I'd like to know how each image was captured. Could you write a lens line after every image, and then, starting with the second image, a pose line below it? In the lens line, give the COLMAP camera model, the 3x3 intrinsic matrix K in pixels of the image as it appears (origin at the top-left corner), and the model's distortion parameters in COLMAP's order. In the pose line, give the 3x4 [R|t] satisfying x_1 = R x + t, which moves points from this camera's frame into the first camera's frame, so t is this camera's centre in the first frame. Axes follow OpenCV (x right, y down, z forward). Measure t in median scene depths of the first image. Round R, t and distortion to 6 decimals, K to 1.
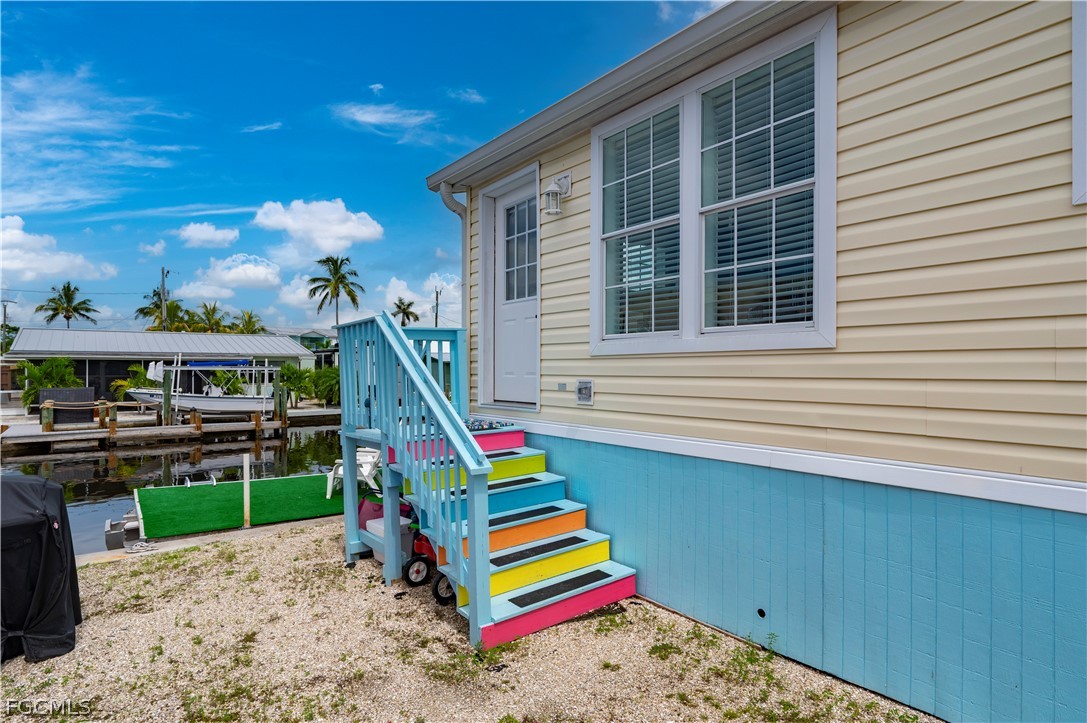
lens RADIAL K [[588.3, 0, 542.0], [0, 588.3, 351.6], [0, 0, 1]] dist [-0.002687, -0.000603]
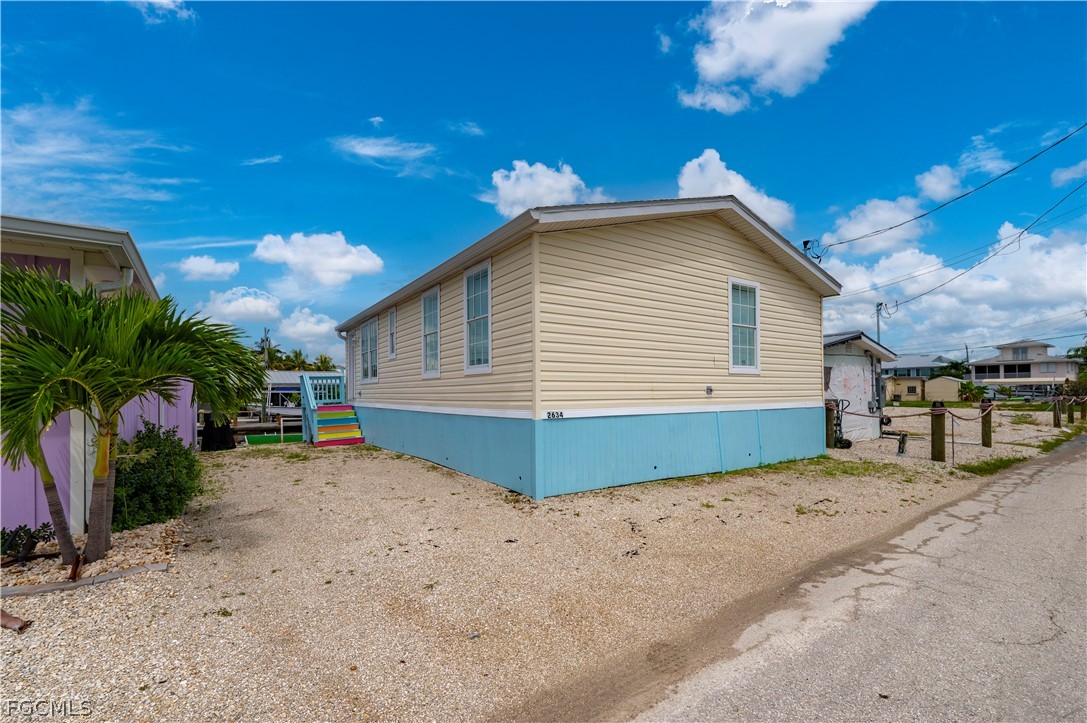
lens RADIAL K [[460.8, 0, 543.3], [0, 460.8, 387.6], [0, 0, 1]] dist [0.000041, 0.000001]
pose [[0.999209, -0.012558, -0.037734, 0.267856], [0.013353, 0.999693, 0.020869, -0.003444], [0.037460, -0.021356, 0.999070, -0.375165]]
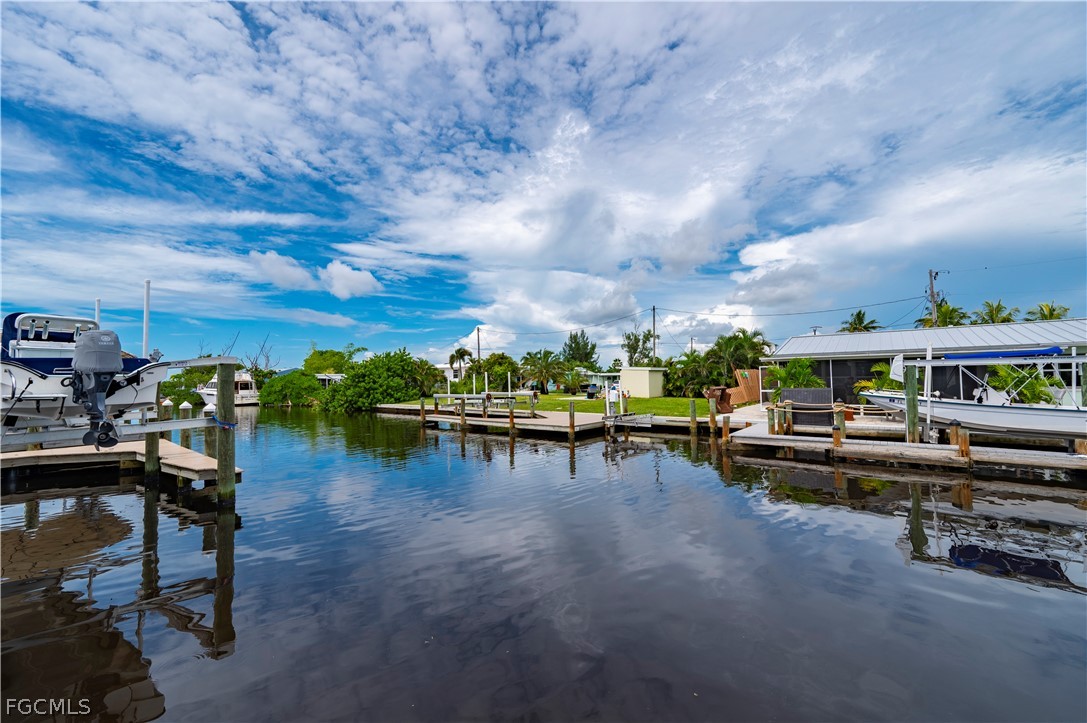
lens RADIAL K [[443.6, 0, 543.5], [0, 443.6, 361.5], [0, 0, 1]] dist [0.001332, -0.000016]
pose [[0.251029, -0.044225, -0.966969, -0.194874], [0.040387, 0.998564, -0.035185, 0.024313], [0.967137, -0.030220, 0.252454, 0.376994]]
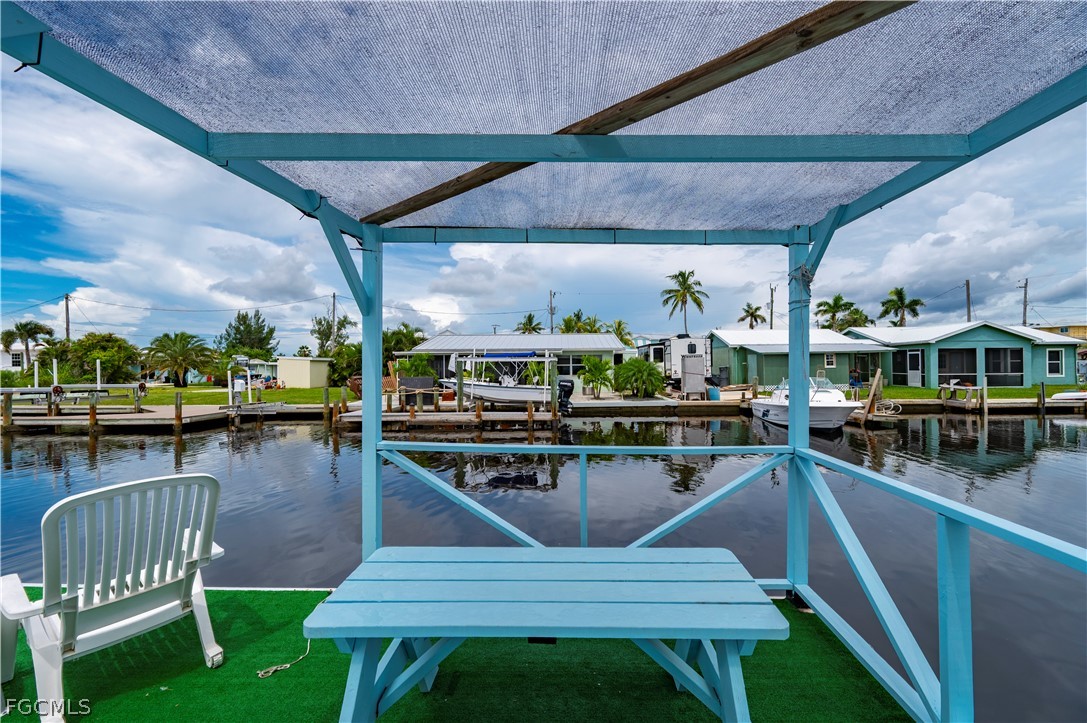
lens RADIAL K [[453.6, 0, 569.8], [0, 453.6, 363.9], [0, 0, 1]] dist [0.000142, 0.000041]
pose [[0.803324, -0.010559, -0.595449, 0.026883], [0.024222, 0.999595, 0.014953, 0.025896], [0.595049, -0.026435, 0.803254, 0.398437]]
